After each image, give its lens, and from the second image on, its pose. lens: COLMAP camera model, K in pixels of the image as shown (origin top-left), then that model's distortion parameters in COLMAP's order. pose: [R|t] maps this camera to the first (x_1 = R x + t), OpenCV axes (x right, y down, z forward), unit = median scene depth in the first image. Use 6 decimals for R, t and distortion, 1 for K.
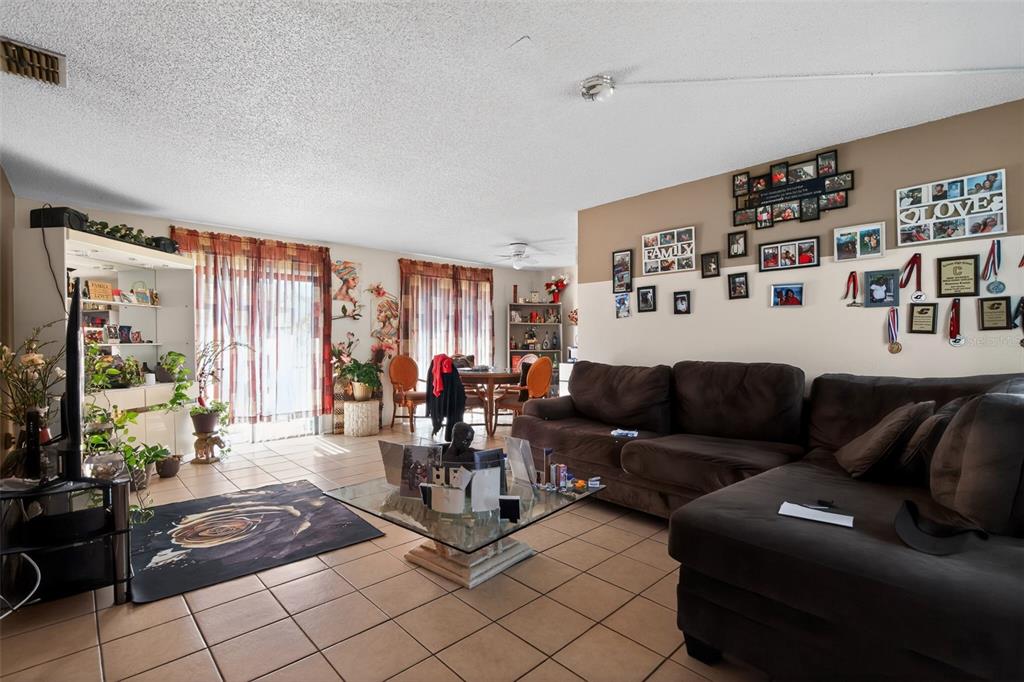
lens RADIAL K [[473.5, 0, 513.7], [0, 473.5, 341.8], [0, 0, 1]] dist [-0.023660, 0.001976]
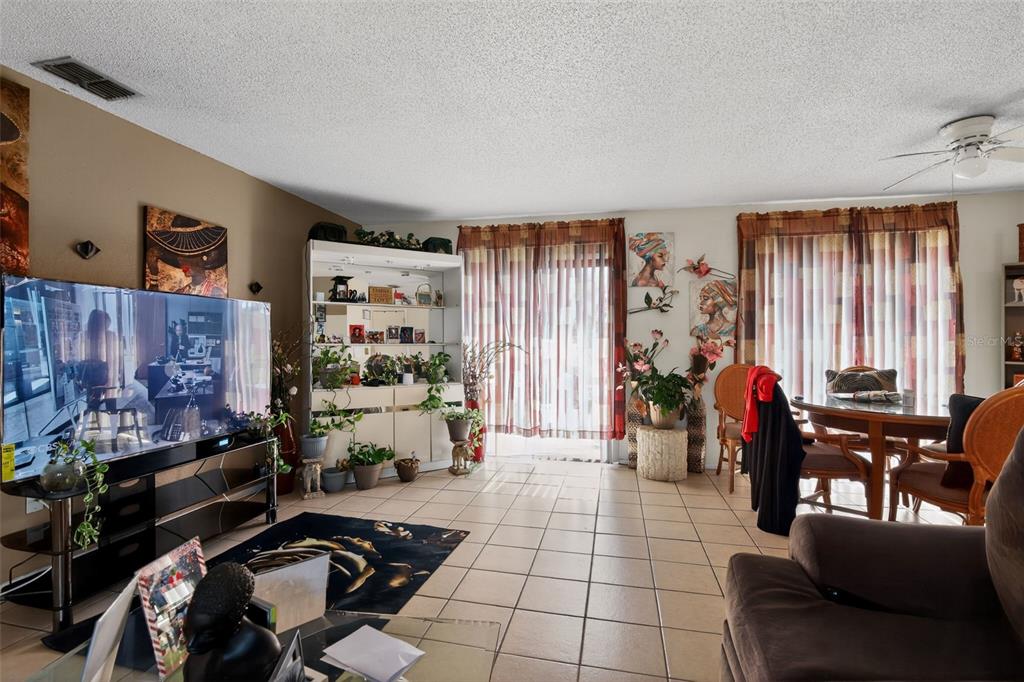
lens RADIAL K [[473.5, 0, 507.3], [0, 473.5, 335.6], [0, 0, 1]] dist [-0.023660, 0.001976]
pose [[0.553870, -0.009898, -0.832544, 0.133197], [-0.004601, 0.999878, -0.014949, 0.000366], [0.832590, 0.012111, 0.553757, 0.428279]]
